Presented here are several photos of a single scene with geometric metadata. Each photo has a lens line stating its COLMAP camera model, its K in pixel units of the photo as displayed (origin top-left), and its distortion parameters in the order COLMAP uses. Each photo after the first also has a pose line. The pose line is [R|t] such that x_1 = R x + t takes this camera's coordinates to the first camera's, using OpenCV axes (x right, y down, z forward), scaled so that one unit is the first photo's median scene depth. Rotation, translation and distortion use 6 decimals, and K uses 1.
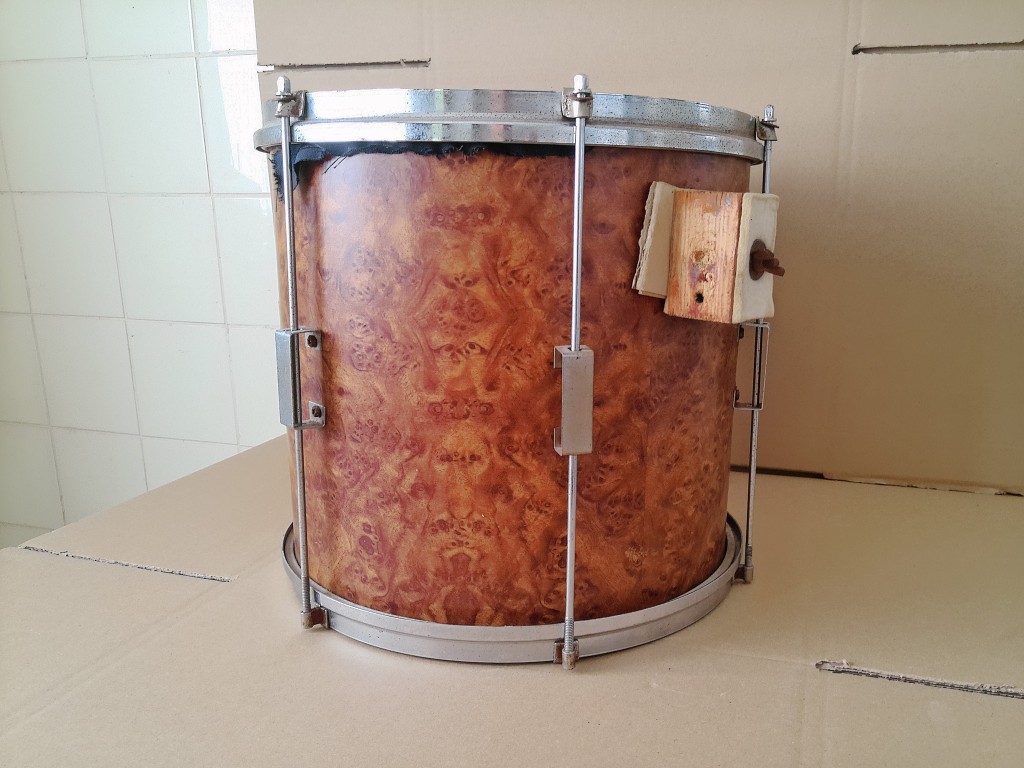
lens RADIAL K [[866.1, 0, 599.3], [0, 866.1, 414.6], [0, 0, 1]] dist [-0.013760, -0.014857]
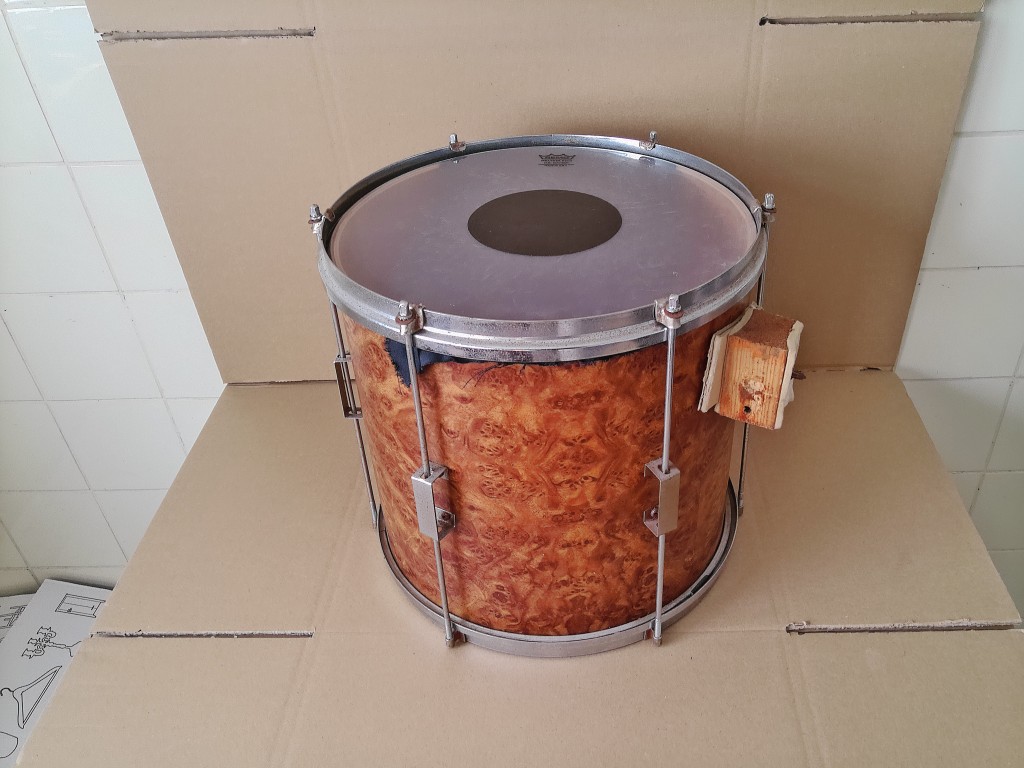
lens RADIAL K [[810.3, 0, 577.8], [0, 810.3, 392.4], [0, 0, 1]] dist [0.028041, -0.010759]
pose [[0.972368, -0.172865, 0.156904, -0.321689], [0.109384, 0.931110, 0.347951, -0.611067], [-0.206243, -0.321173, 0.924290, -0.076205]]
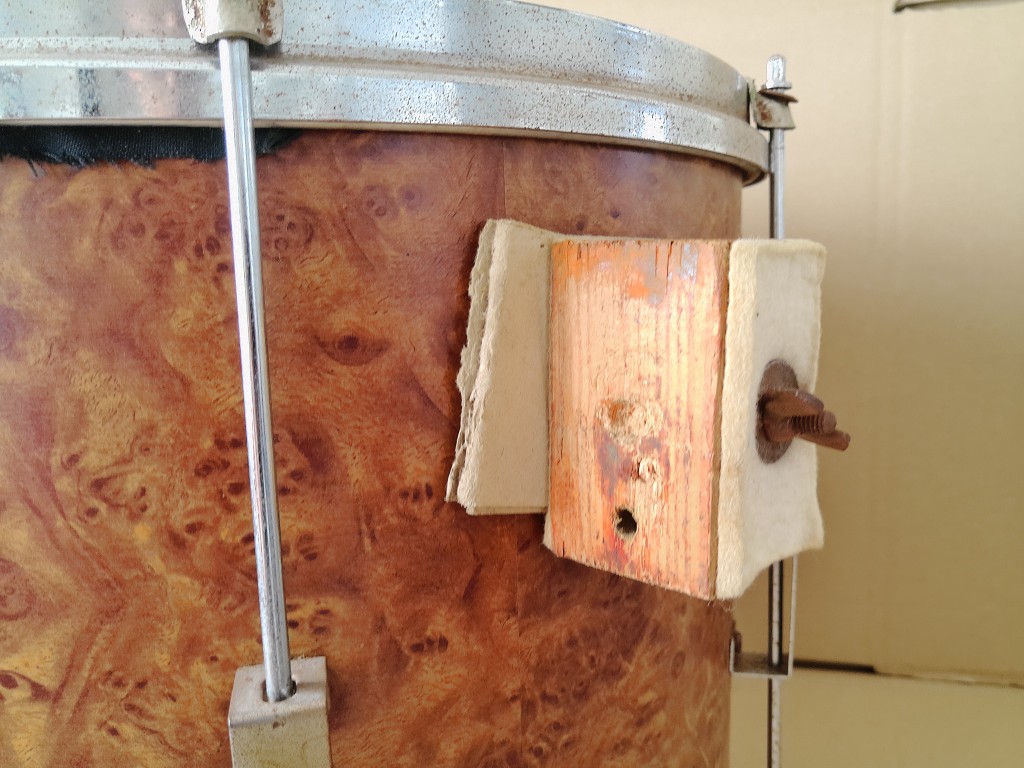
lens RADIAL K [[866.1, 0, 570.9], [0, 866.1, 388.0], [0, 0, 1]] dist [-0.013760, -0.014857]
pose [[0.999036, -0.036479, -0.024424, 0.102589], [0.034009, 0.994909, -0.094869, -0.156894], [0.027760, 0.093947, 0.995190, 0.620264]]
